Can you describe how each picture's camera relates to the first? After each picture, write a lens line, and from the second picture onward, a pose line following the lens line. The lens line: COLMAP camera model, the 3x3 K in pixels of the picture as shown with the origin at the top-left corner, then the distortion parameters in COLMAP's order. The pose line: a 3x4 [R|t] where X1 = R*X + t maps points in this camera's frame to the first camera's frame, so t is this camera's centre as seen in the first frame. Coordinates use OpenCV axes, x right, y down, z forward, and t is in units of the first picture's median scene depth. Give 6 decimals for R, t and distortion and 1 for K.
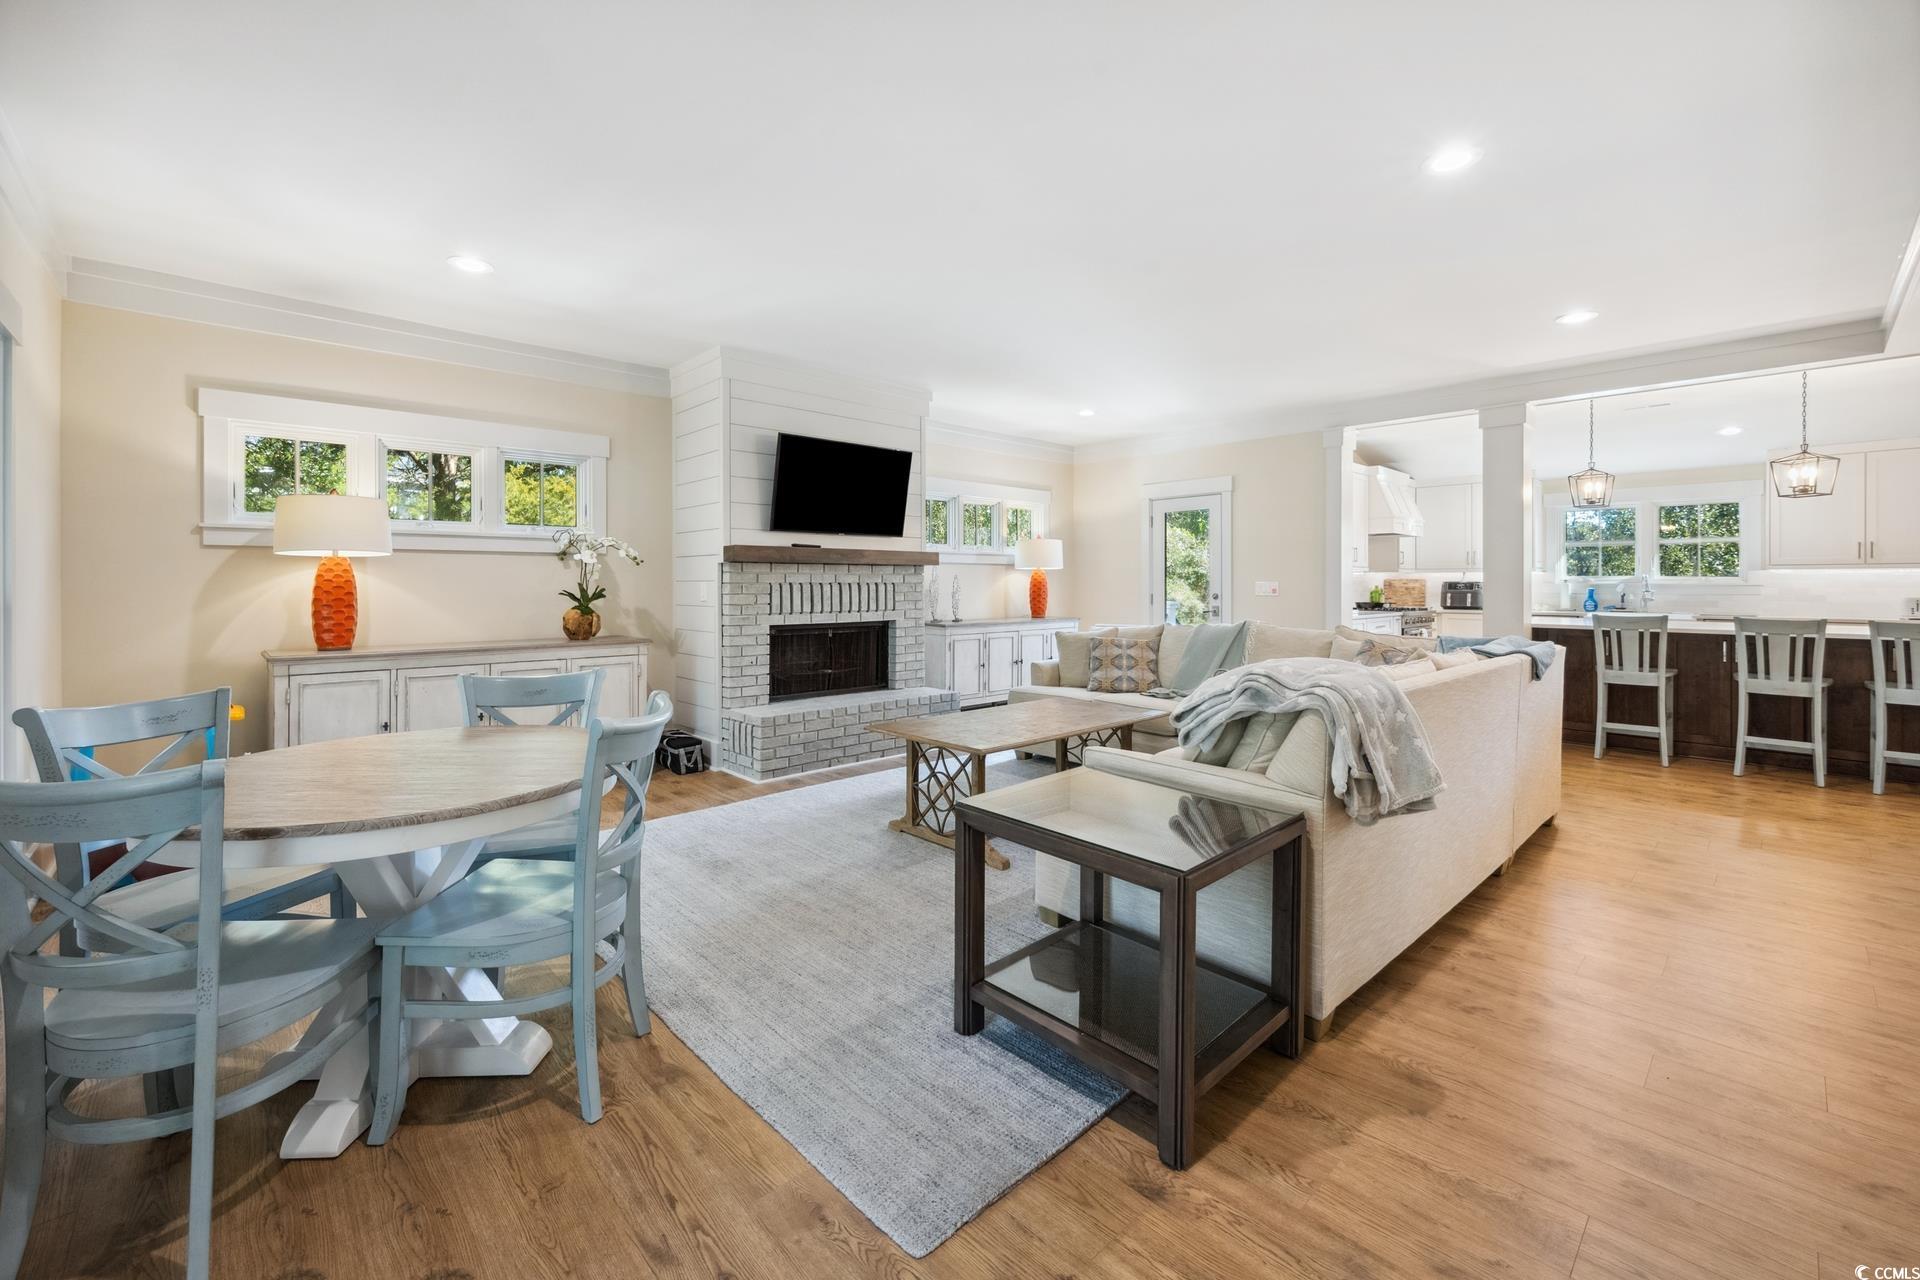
lens RADIAL K [[796.5, 0, 950.1], [0, 796.5, 586.7], [0, 0, 1]] dist [0.003668, -0.000032]
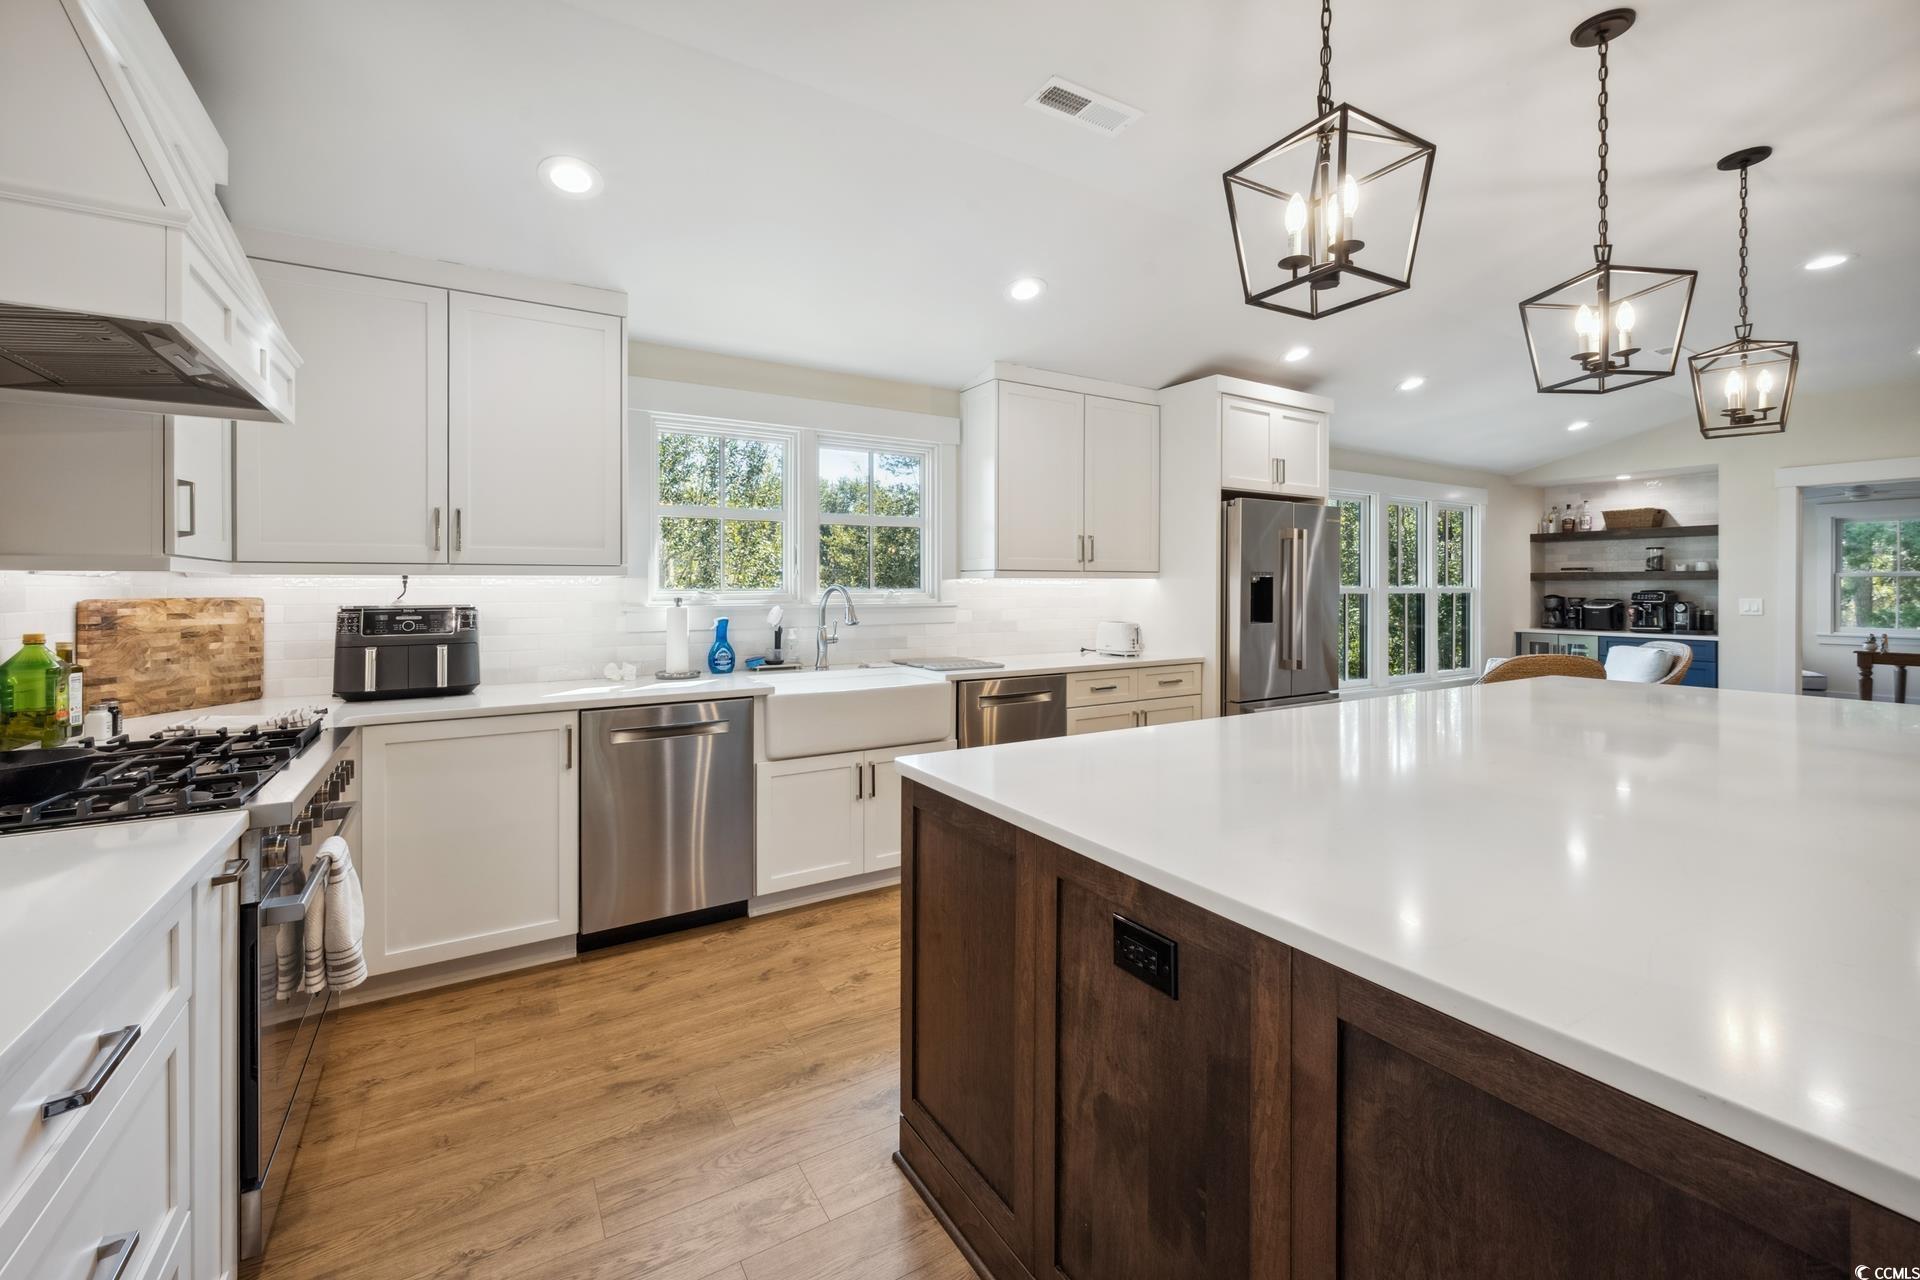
lens RADIAL K [[796.5, 0, 948.8], [0, 796.5, 589.1], [0, 0, 1]] dist [0.003668, -0.000032]
pose [[0.214917, -0.003583, 0.976626, 0.413936], [0.006562, 0.999976, 0.002225, -0.013133], [-0.976610, 0.005930, 0.214936, 0.780631]]
